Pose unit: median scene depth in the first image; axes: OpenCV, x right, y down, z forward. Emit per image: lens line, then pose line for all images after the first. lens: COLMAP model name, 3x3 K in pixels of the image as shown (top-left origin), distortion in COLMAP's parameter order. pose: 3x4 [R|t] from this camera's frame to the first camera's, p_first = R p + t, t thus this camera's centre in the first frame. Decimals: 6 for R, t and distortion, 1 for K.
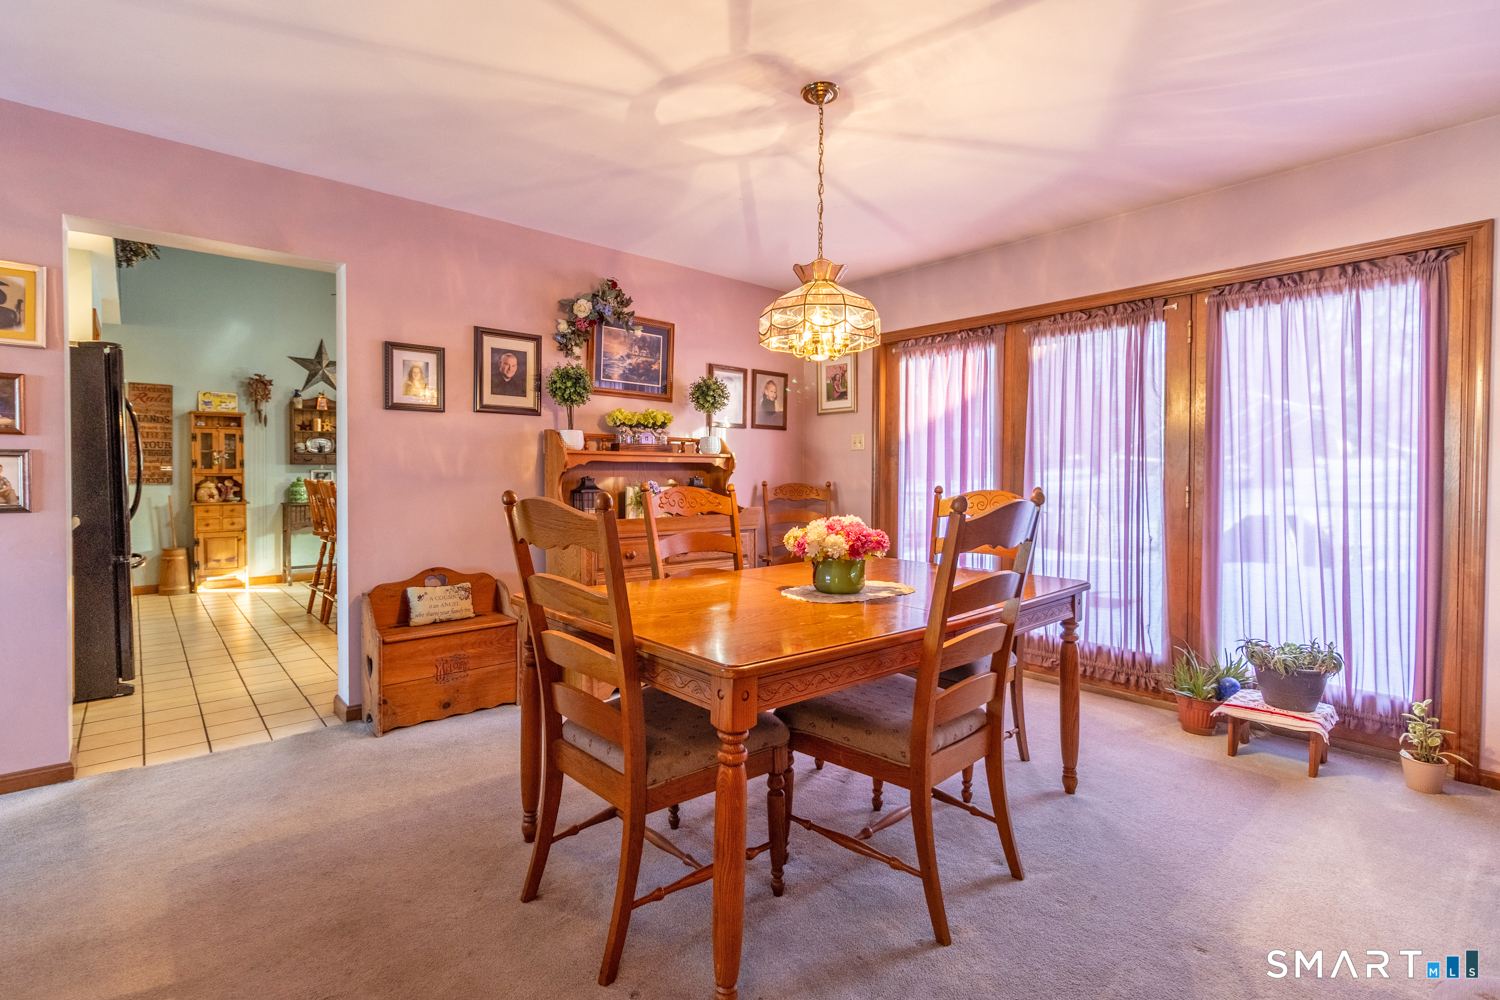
lens RADIAL K [[699.5, 0, 747.1], [0, 699.5, 482.8], [0, 0, 1]] dist [-0.001228, -0.000038]
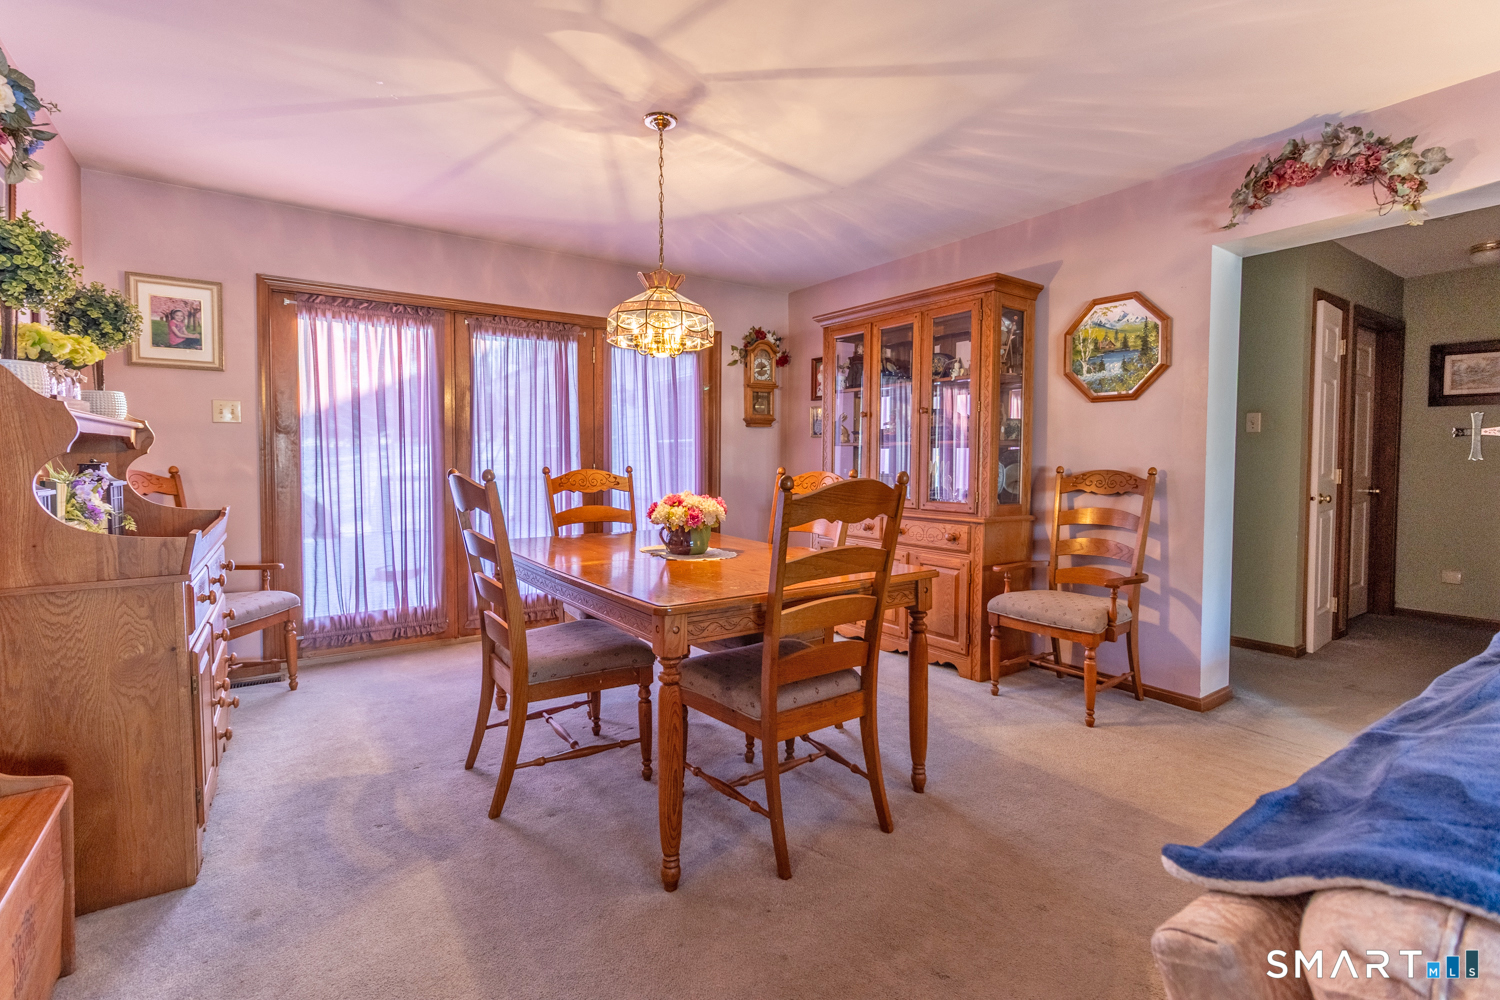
lens RADIAL K [[699.5, 0, 747.1], [0, 699.5, 482.8], [0, 0, 1]] dist [-0.001228, -0.000038]
pose [[0.110761, -0.035708, 0.993205, -0.797893], [0.010035, 0.999344, 0.034809, -0.004040], [-0.993796, 0.006112, 0.111047, 0.568338]]
